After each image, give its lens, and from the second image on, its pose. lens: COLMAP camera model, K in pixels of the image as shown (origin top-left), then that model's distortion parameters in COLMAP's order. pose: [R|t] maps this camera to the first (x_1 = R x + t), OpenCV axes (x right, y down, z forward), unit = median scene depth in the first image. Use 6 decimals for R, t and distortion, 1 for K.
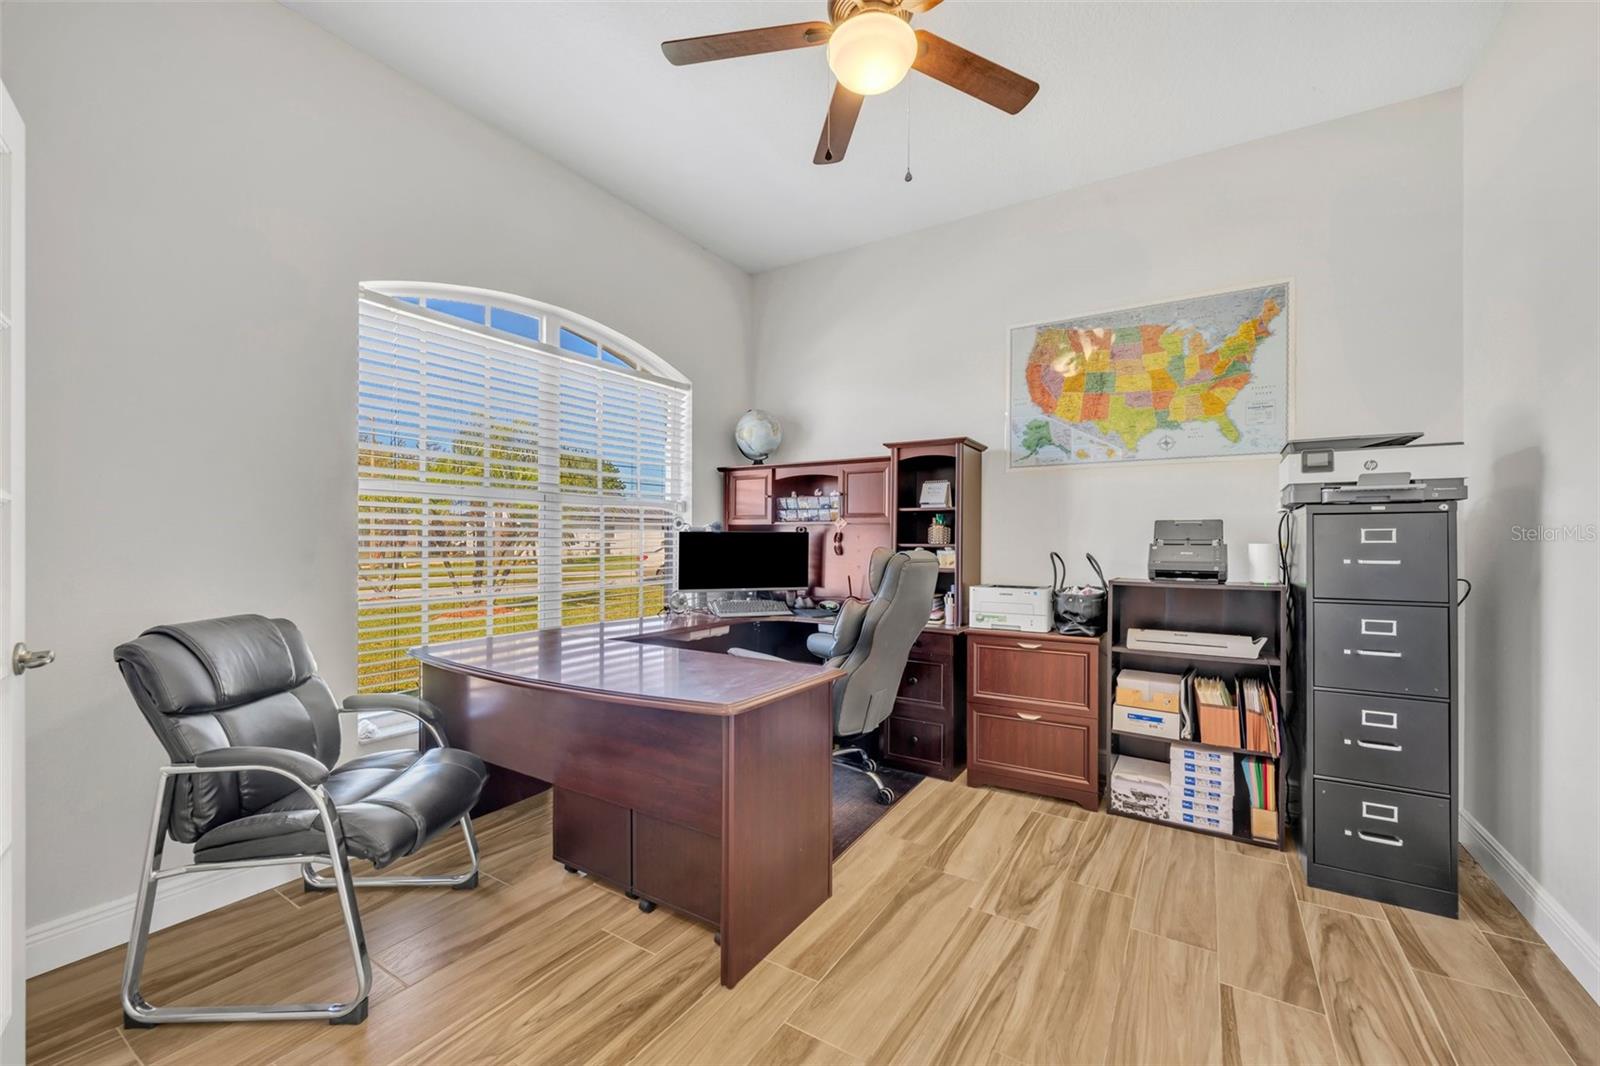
lens RADIAL K [[660.8, 0, 795.1], [0, 660.8, 540.3], [0, 0, 1]] dist [-0.000069, -0.000421]
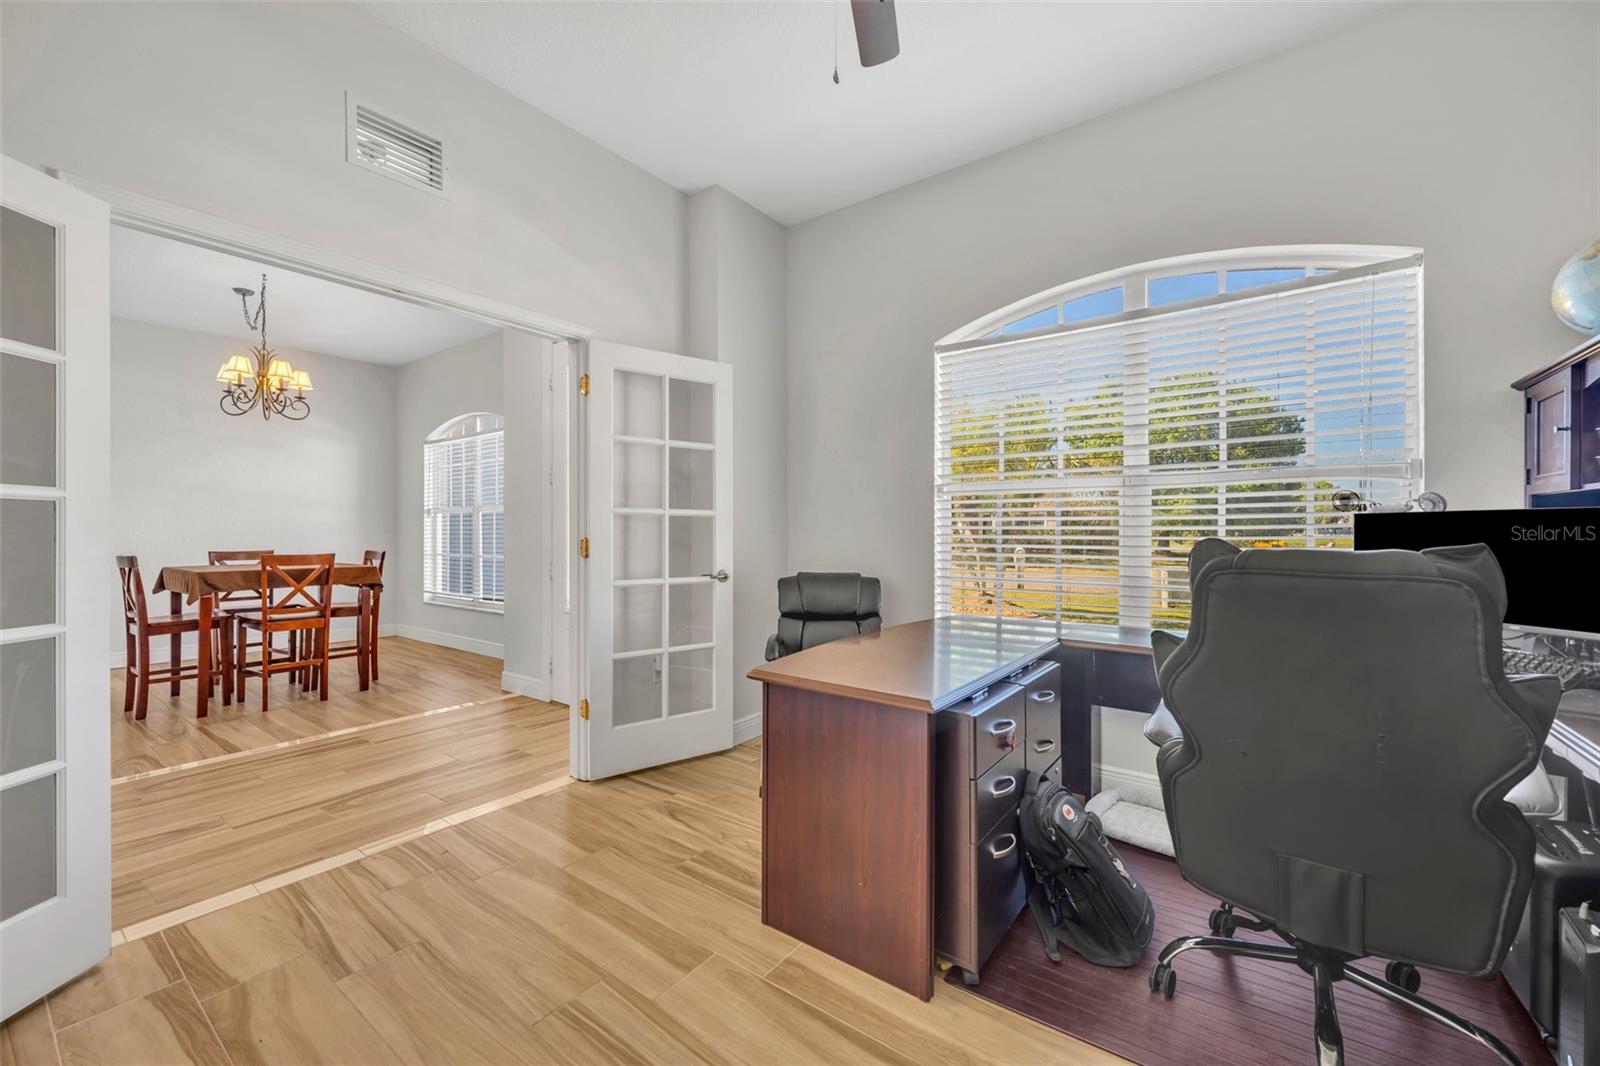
lens RADIAL K [[660.8, 0, 796.3], [0, 660.8, 530.9], [0, 0, 1]] dist [-0.000069, -0.000421]
pose [[-0.103004, -0.006545, -0.994659, 0.677720], [-0.001622, 0.999978, -0.006412, 0.010159], [0.994680, 0.000953, -0.103012, 0.775631]]
